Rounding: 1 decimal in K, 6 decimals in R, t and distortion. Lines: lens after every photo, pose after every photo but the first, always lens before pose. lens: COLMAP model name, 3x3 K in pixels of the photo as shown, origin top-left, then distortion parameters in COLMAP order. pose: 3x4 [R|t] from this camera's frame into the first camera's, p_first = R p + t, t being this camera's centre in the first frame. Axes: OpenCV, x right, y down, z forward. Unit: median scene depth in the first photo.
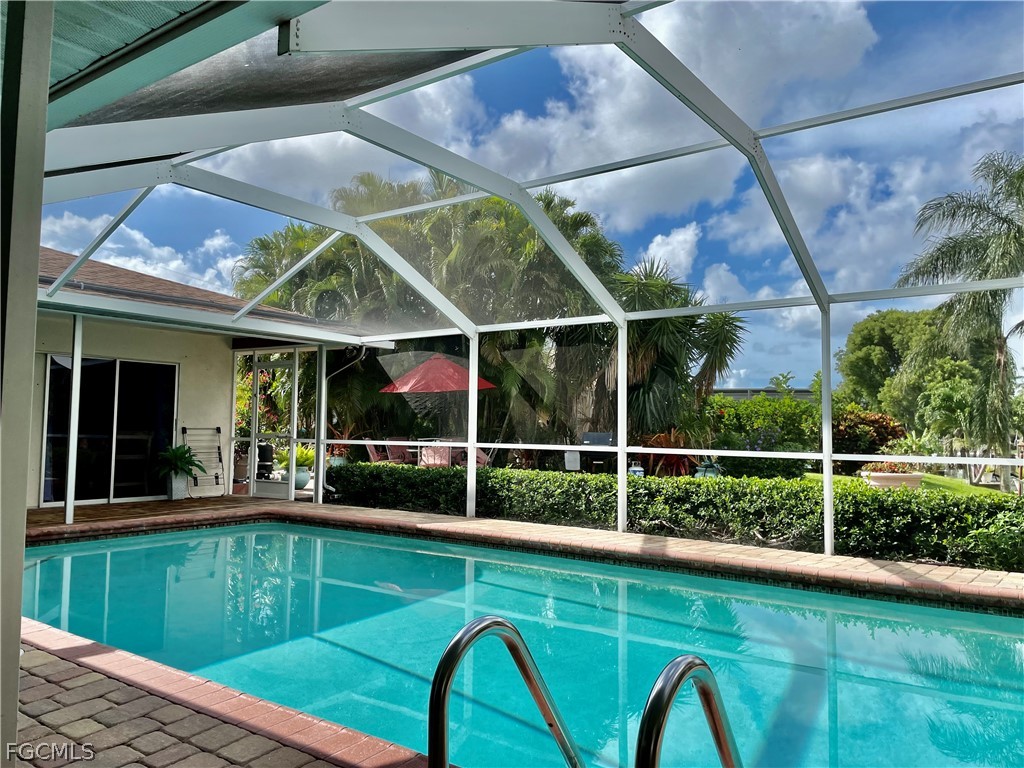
lens RADIAL K [[779.2, 0, 512.0], [0, 779.2, 384.0], [0, 0, 1]] dist [0.002194, 0.000304]
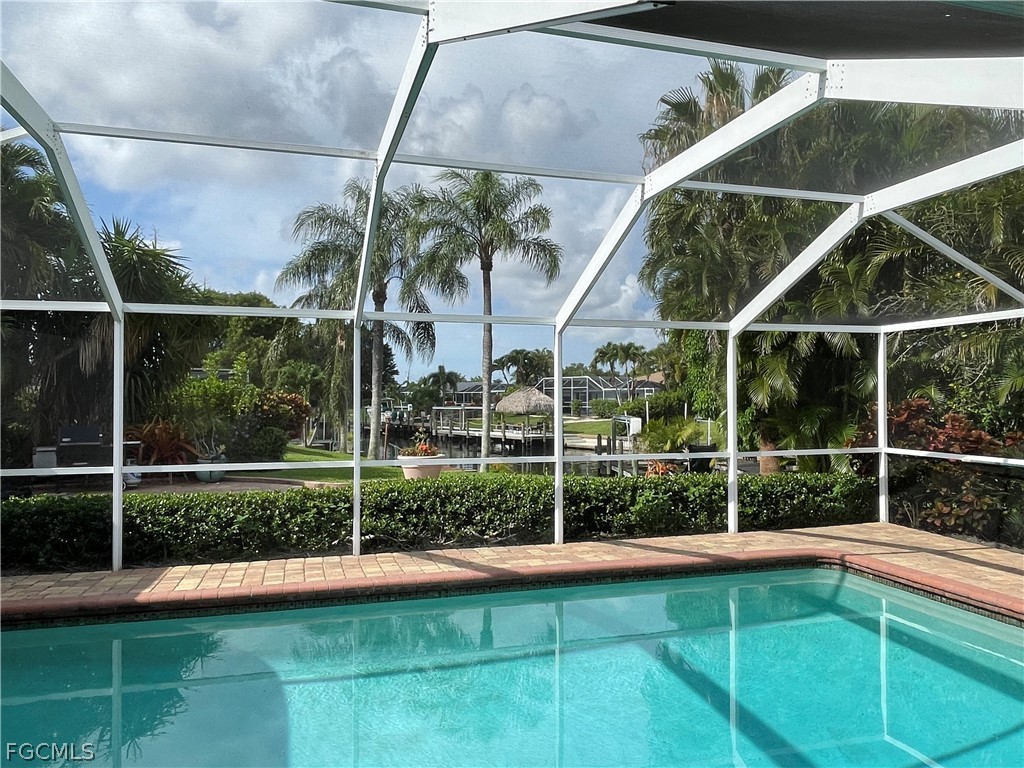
lens RADIAL K [[714.0, 0, 512.0], [0, 714.0, 384.0], [0, 0, 1]] dist [0.001803, 0.000370]
pose [[0.606848, 0.006013, 0.794795, -0.236291], [-0.040913, 0.998882, 0.023681, -0.019354], [-0.793764, -0.046888, 0.606415, 0.208305]]
